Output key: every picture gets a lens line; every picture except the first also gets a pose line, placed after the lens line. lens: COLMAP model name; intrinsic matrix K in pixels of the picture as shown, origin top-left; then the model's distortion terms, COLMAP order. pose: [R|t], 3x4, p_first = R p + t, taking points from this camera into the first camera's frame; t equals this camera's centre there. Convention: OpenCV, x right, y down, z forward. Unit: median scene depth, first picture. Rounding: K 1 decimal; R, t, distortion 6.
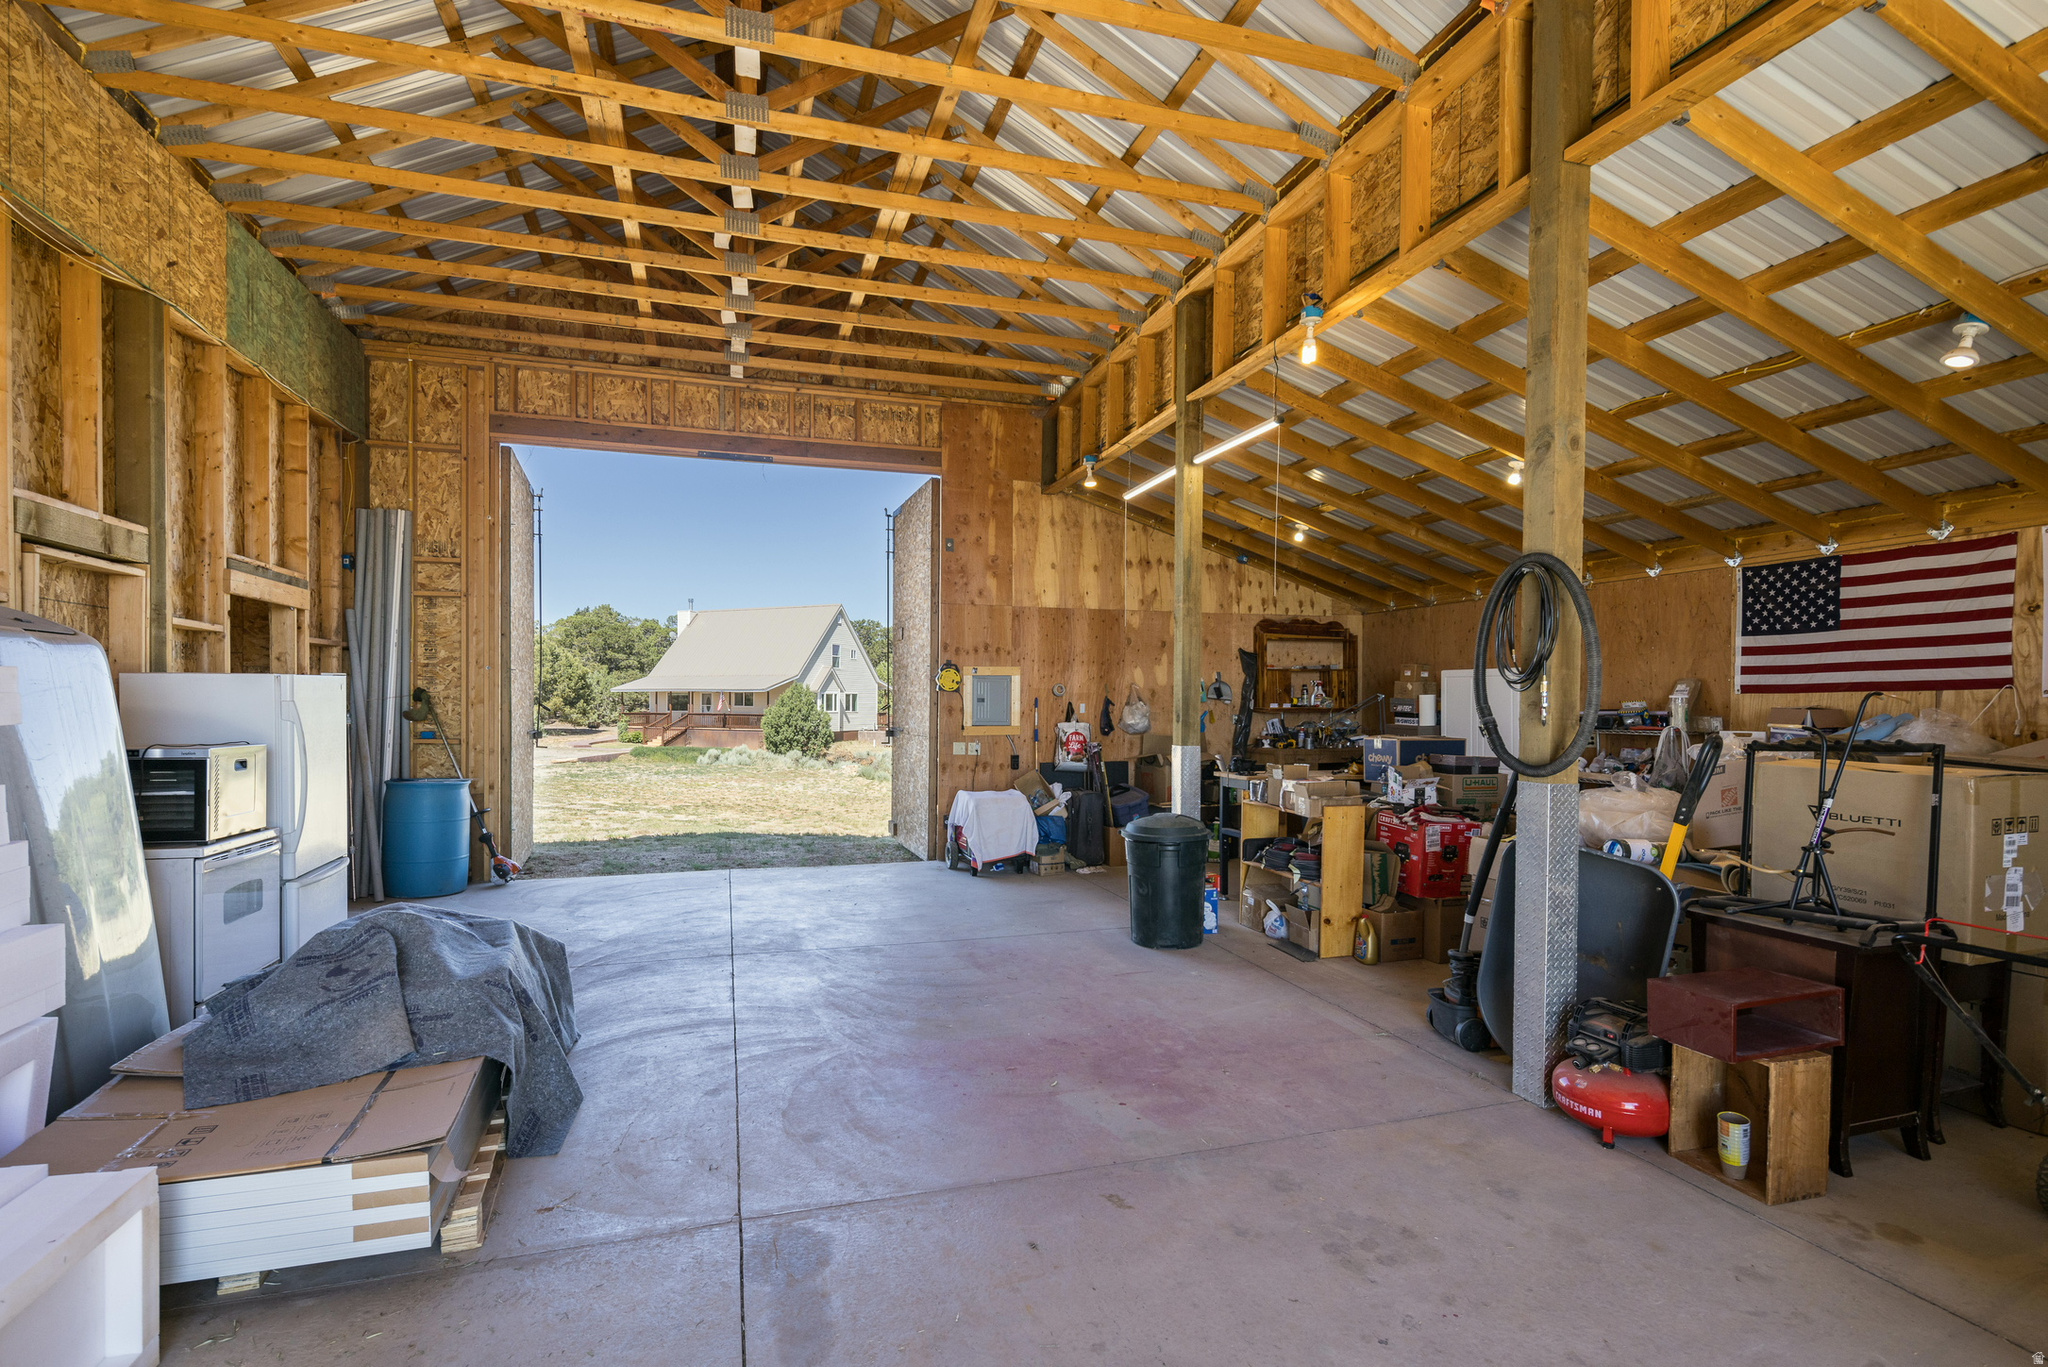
lens RADIAL K [[1021.1, 0, 1024.4], [0, 1021.1, 712.0], [0, 0, 1]] dist [0.000409, -0.000614]
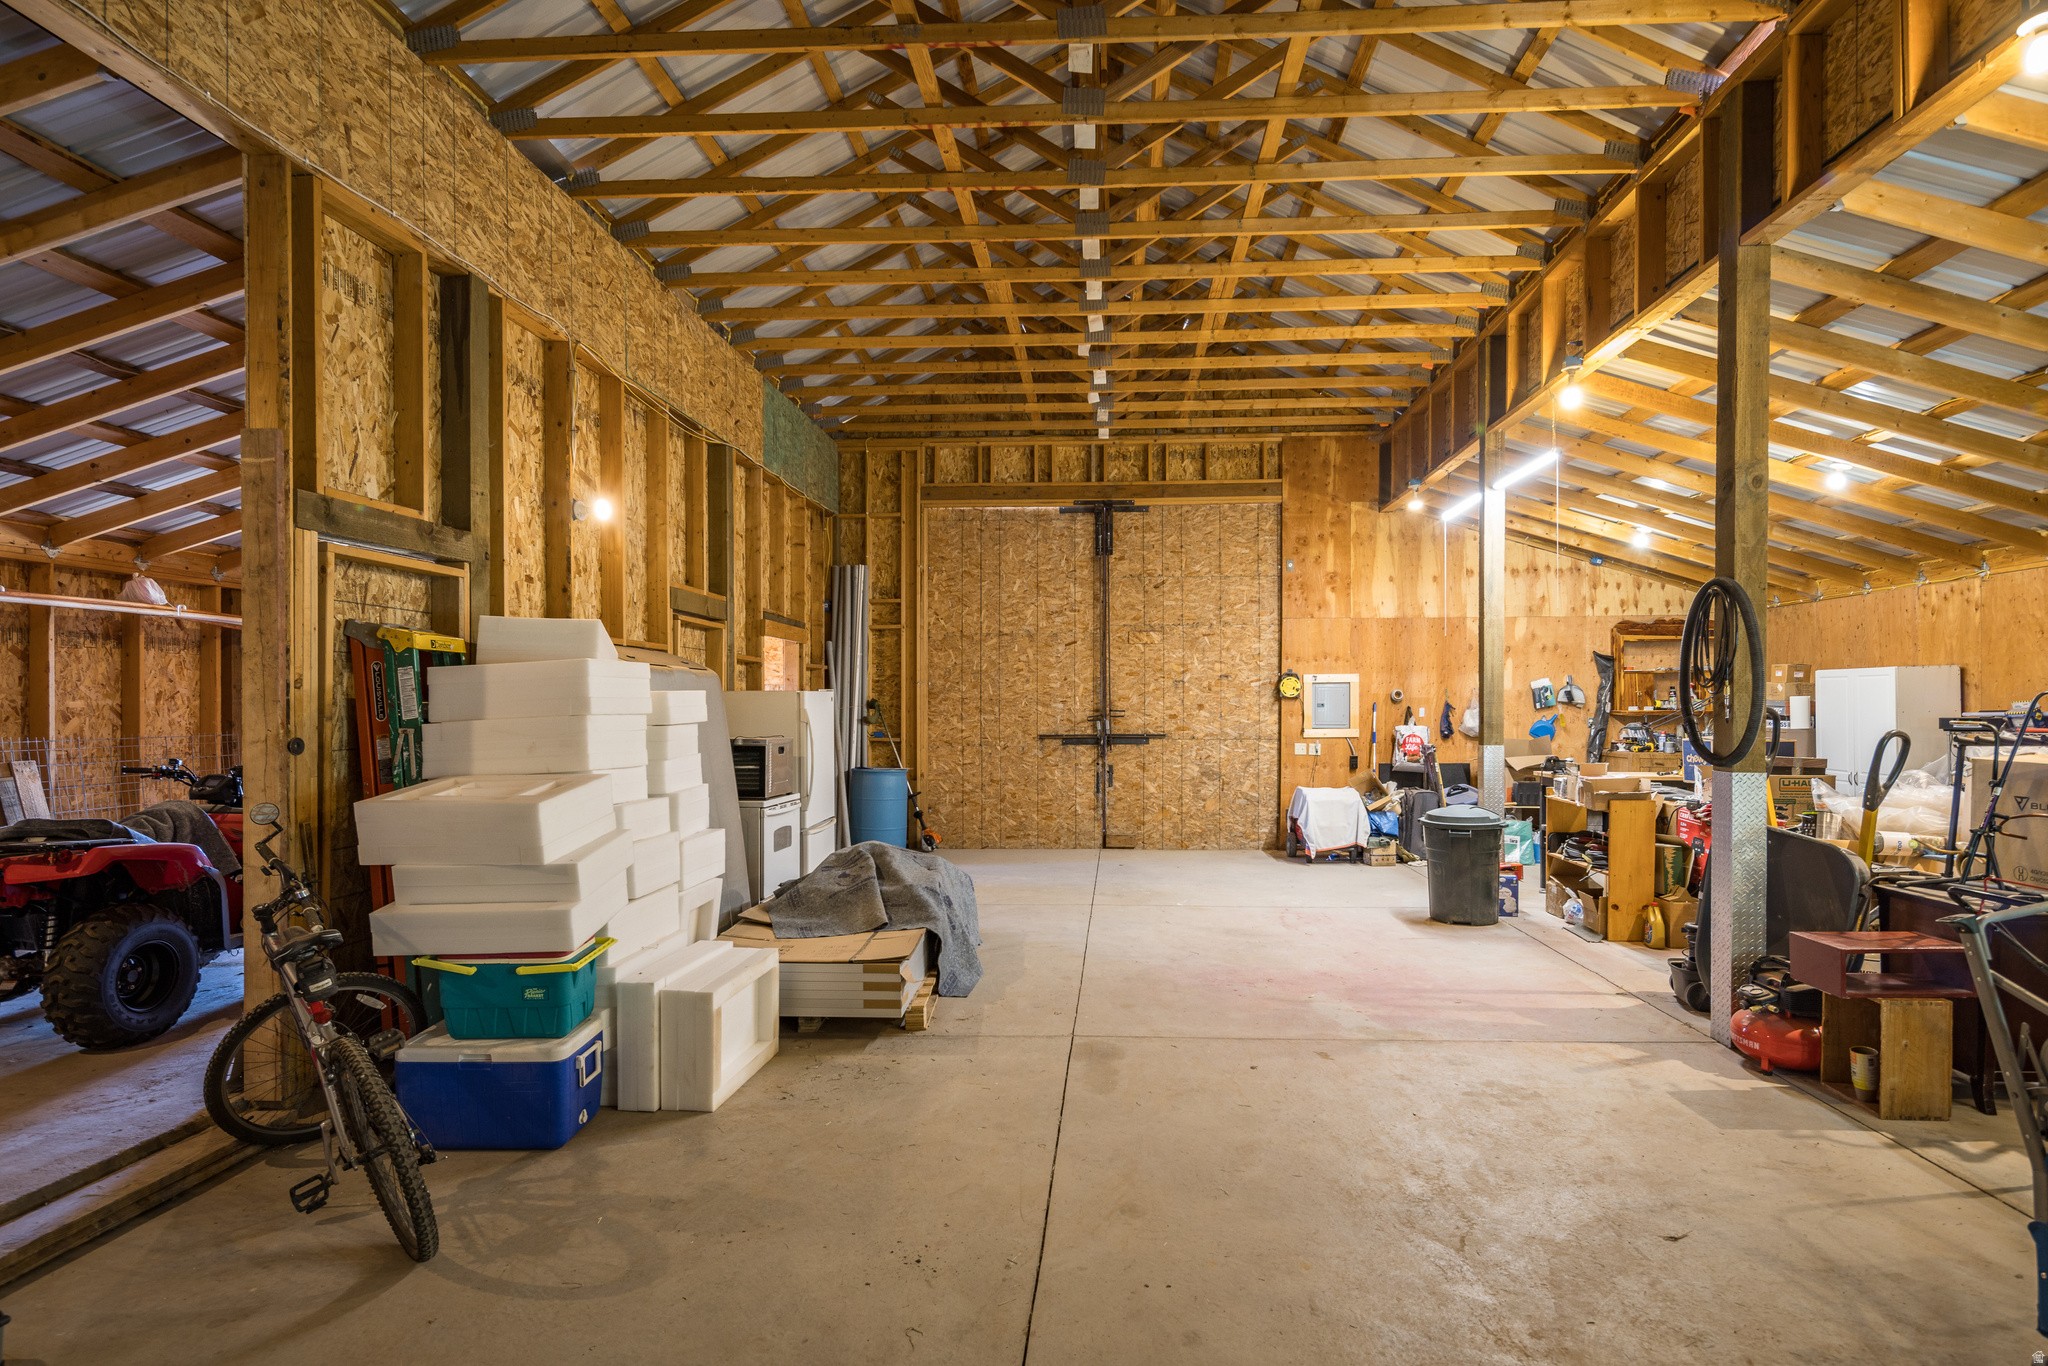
lens RADIAL K [[1021.1, 0, 1024.4], [0, 1021.1, 711.5], [0, 0, 1]] dist [0.000409, -0.000614]
pose [[0.930406, -0.004175, -0.366507, 0.069863], [0.001947, 0.999977, -0.006447, 0.002116], [0.366526, 0.005285, 0.930393, -0.150358]]
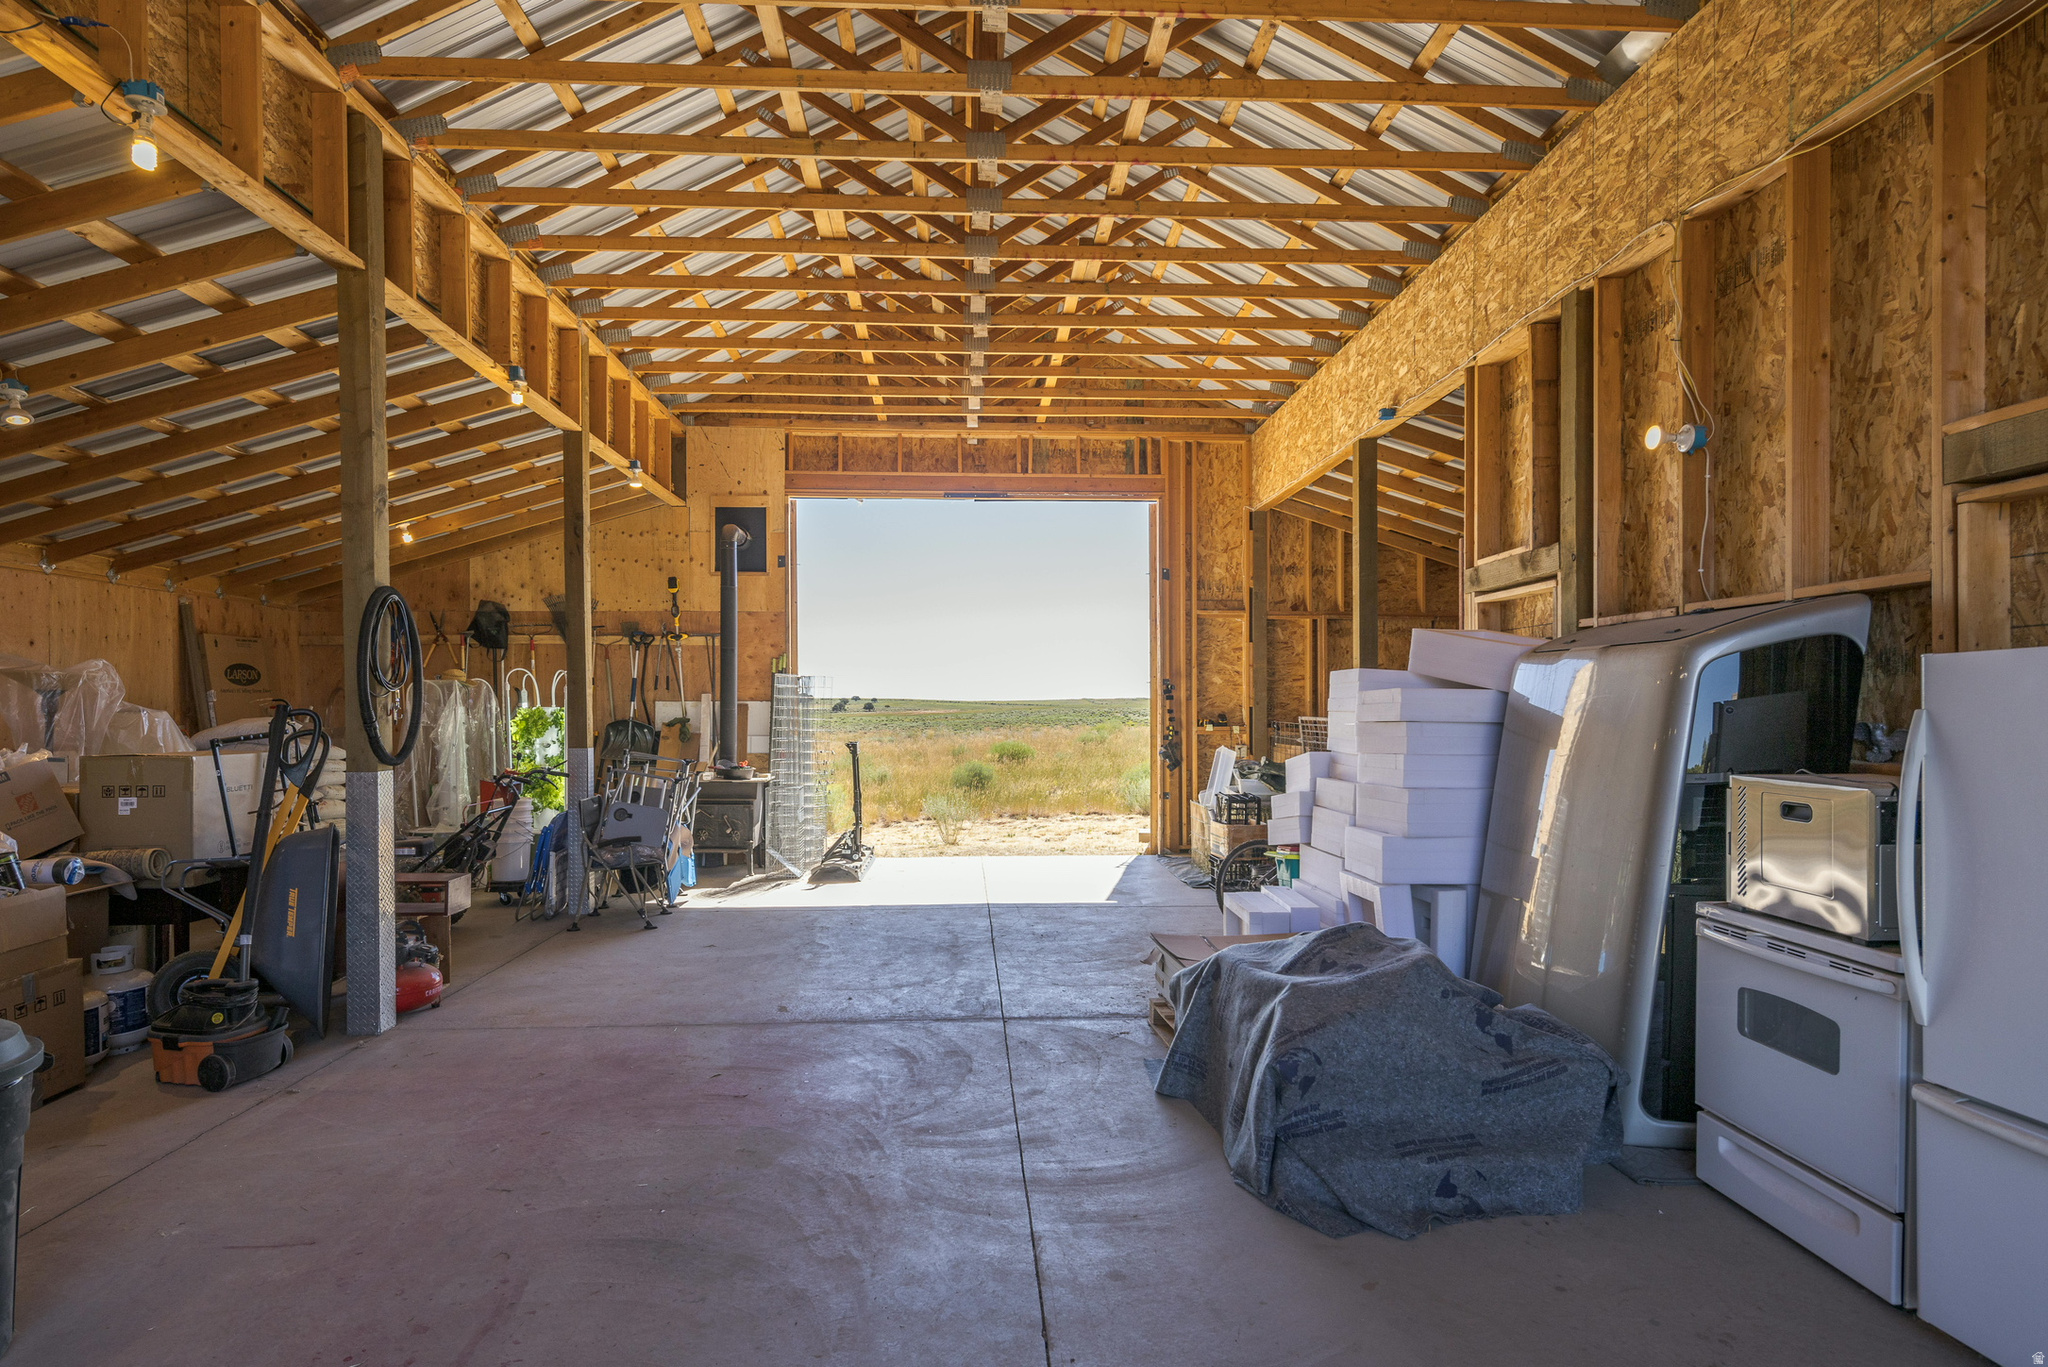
lens RADIAL K [[1021.1, 0, 1024.4], [0, 1021.1, 712.0], [0, 0, 1]] dist [0.000409, -0.000614]
pose [[-0.974023, -0.005436, 0.226385, -0.182136], [-0.000649, 0.999775, 0.021216, -0.009377], [-0.226449, 0.020518, -0.973807, 0.691903]]
